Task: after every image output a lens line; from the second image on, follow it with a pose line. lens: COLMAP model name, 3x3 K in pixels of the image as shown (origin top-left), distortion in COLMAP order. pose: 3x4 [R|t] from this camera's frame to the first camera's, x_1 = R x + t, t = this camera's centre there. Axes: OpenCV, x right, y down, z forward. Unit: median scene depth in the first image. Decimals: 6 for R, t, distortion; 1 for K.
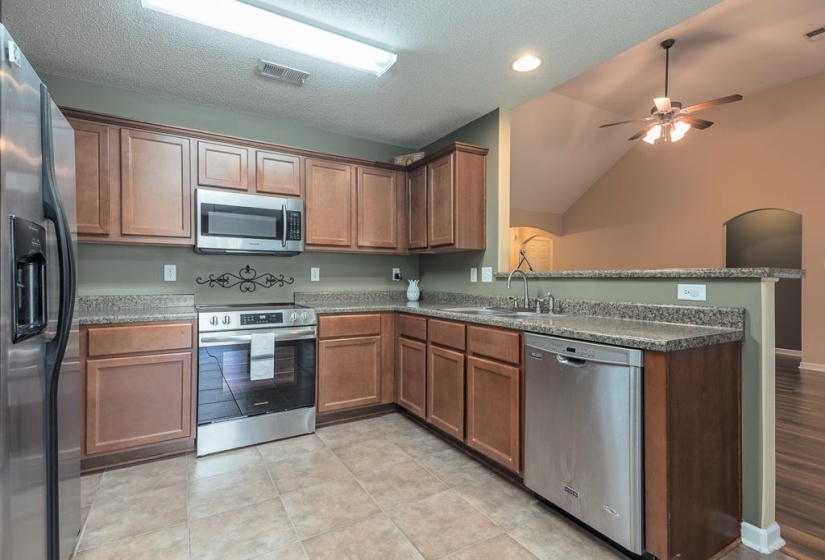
lens RADIAL K [[396.1, 0, 412.5], [0, 396.1, 280.0], [0, 0, 1]] dist [0.060495, -0.023314]
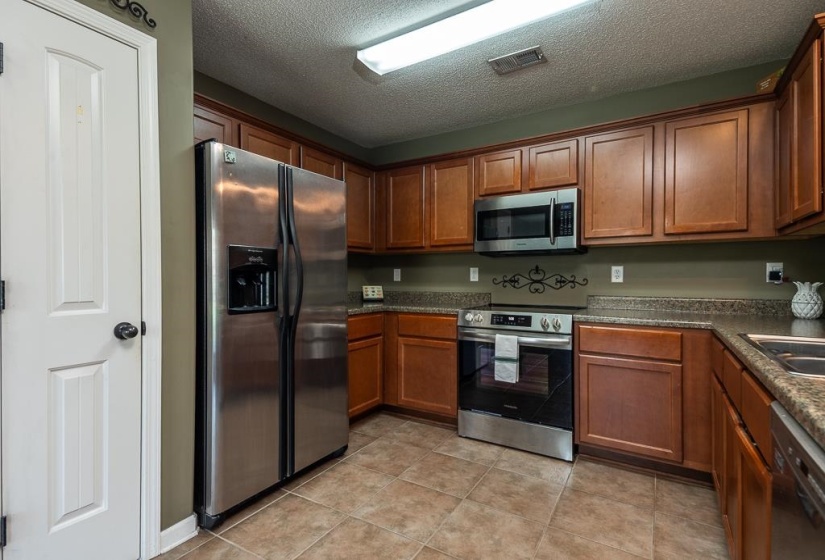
lens RADIAL K [[396.1, 0, 412.5], [0, 396.1, 280.0], [0, 0, 1]] dist [0.060495, -0.023314]
pose [[0.475956, 0.002439, -0.879466, 0.358884], [-0.004432, 0.999990, 0.000375, -0.001493], [0.879458, 0.003719, 0.475962, 0.314575]]
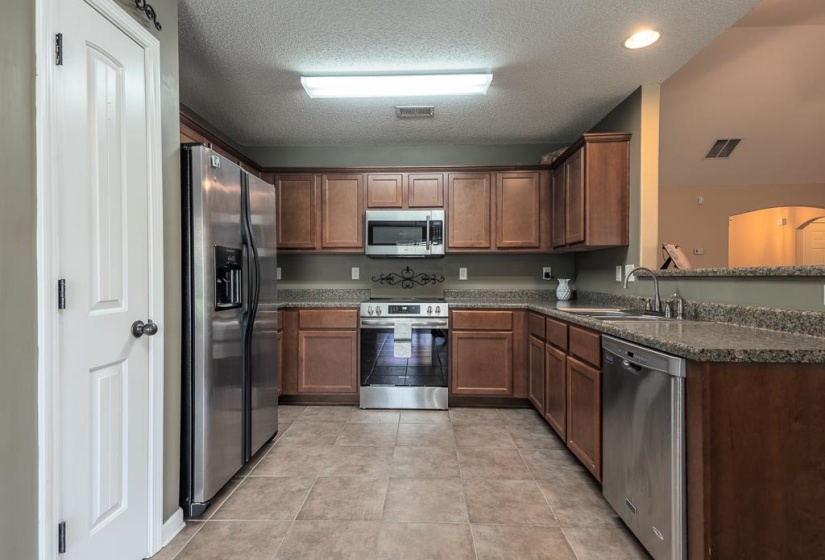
lens RADIAL K [[396.1, 0, 412.5], [0, 396.1, 280.0], [0, 0, 1]] dist [0.060495, -0.023314]
pose [[0.847965, 0.003210, -0.530043, 0.296297], [-0.001853, 0.999994, 0.003092, 0.000122], [0.530049, -0.001640, 0.847965, -0.038188]]
